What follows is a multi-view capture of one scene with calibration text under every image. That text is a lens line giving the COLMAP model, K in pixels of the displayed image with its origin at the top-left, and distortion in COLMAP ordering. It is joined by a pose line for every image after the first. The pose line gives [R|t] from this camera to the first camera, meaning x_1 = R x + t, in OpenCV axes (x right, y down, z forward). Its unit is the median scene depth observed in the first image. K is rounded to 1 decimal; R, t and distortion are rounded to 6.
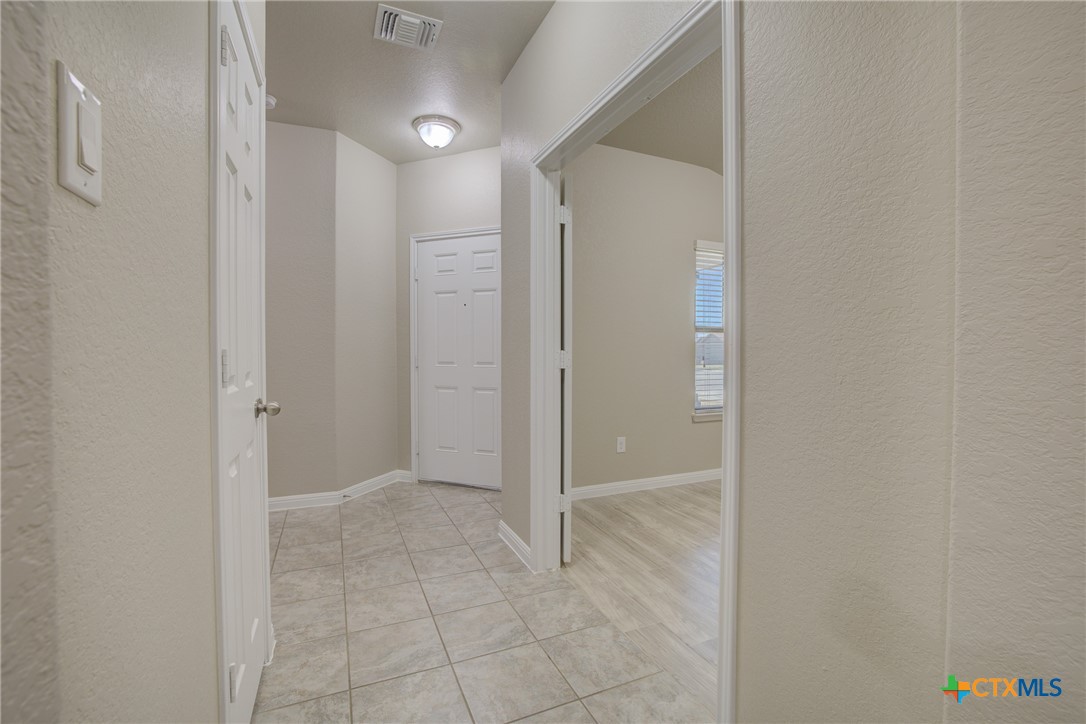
lens RADIAL K [[472.3, 0, 543.0], [0, 472.3, 362.0], [0, 0, 1]] dist [-0.035204, 0.000030]
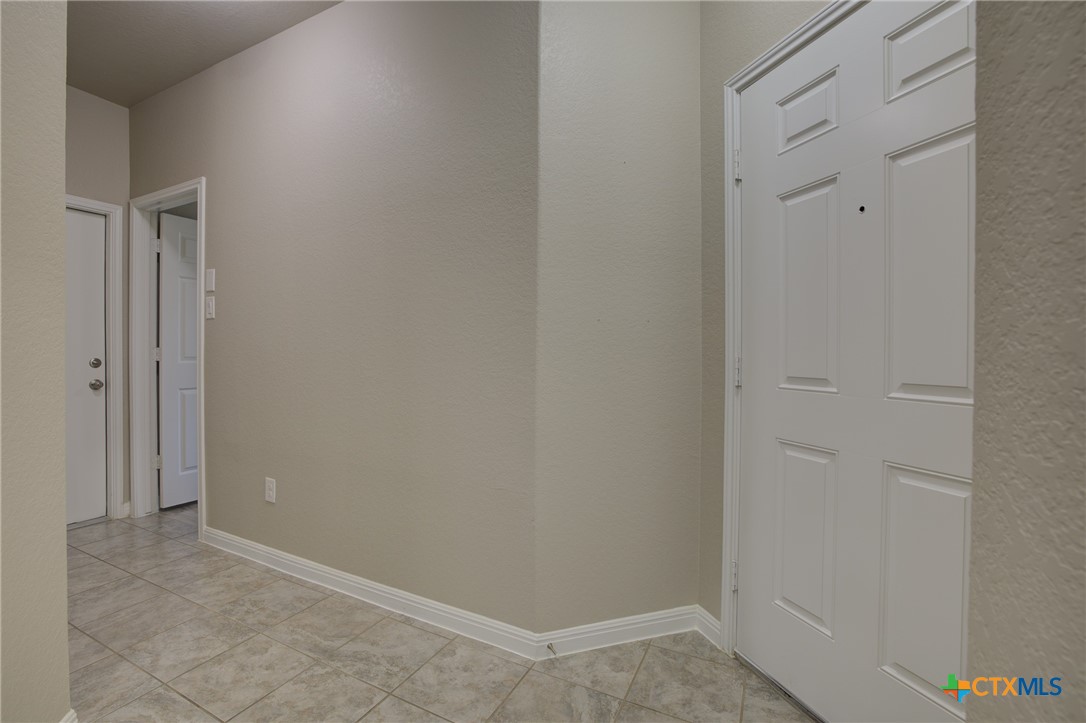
lens RADIAL K [[472.3, 0, 543.0], [0, 472.3, 361.5], [0, 0, 1]] dist [-0.035204, 0.000030]
pose [[0.620987, 0.012950, -0.783714, -0.047895], [-0.024796, 0.999688, -0.003129, -0.006751], [0.783429, 0.021377, 0.621114, 0.613892]]
